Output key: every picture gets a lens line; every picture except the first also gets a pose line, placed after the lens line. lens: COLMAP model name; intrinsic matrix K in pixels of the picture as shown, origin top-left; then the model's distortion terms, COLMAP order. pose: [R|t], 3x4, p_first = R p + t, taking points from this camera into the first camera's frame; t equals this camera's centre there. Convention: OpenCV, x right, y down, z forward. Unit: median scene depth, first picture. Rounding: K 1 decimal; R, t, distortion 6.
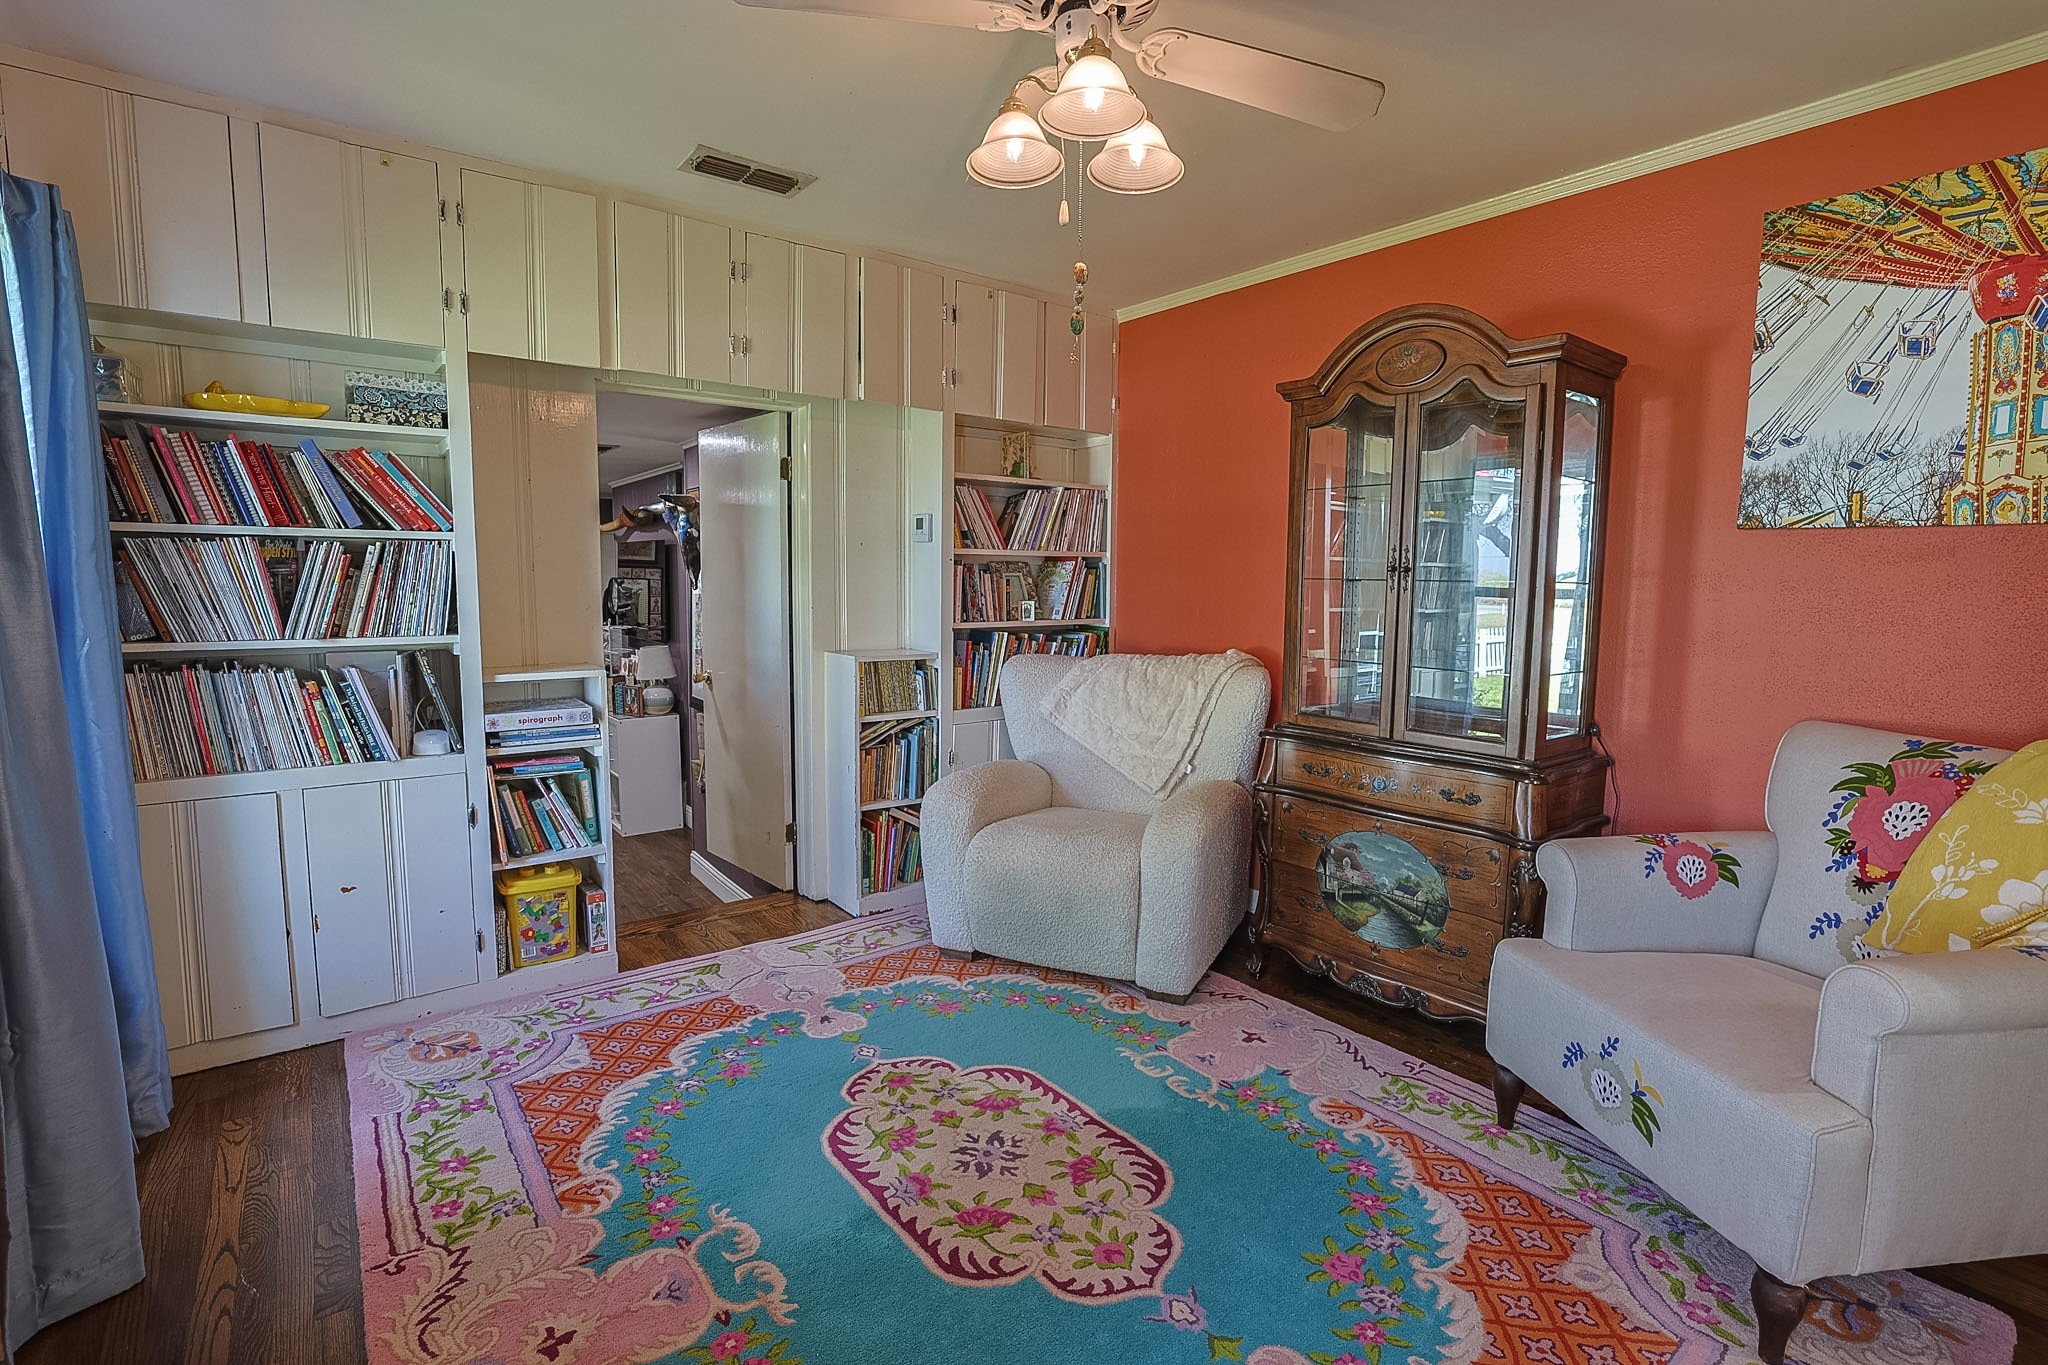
lens RADIAL K [[944.1, 0, 1022.2], [0, 944.1, 679.6], [0, 0, 1]] dist [-0.022197, 0.002671]
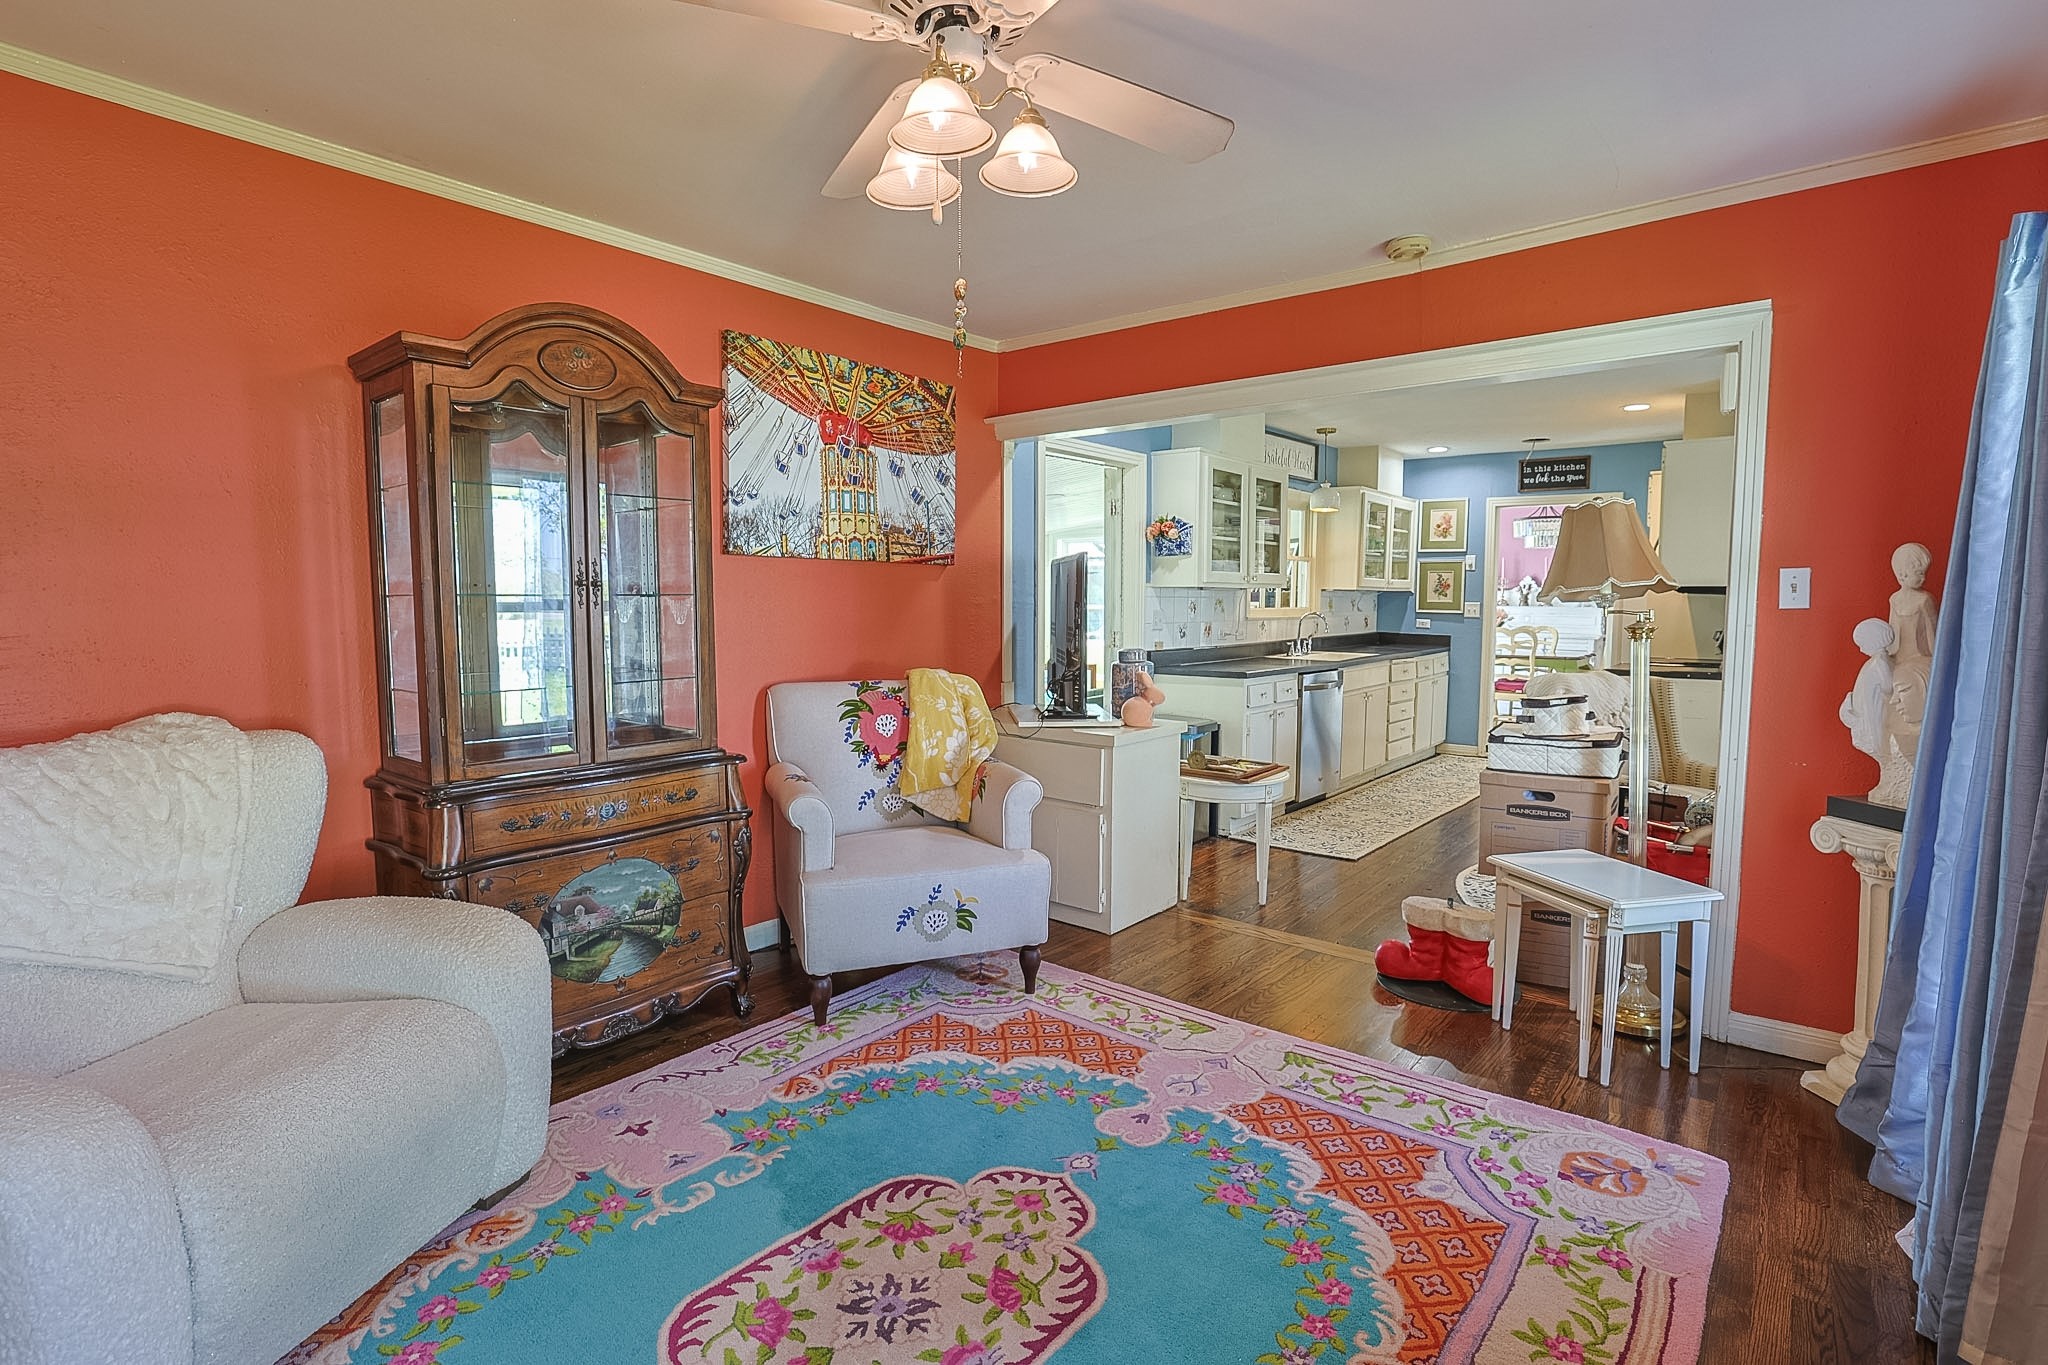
lens RADIAL K [[944.1, 0, 1061.4], [0, 944.1, 673.9], [0, 0, 1]] dist [-0.022197, 0.002671]
pose [[-0.223054, -0.091171, 0.970533, -0.761413], [0.102160, 0.987948, 0.116286, -0.107048], [-0.969438, 0.125087, -0.211052, 0.910032]]
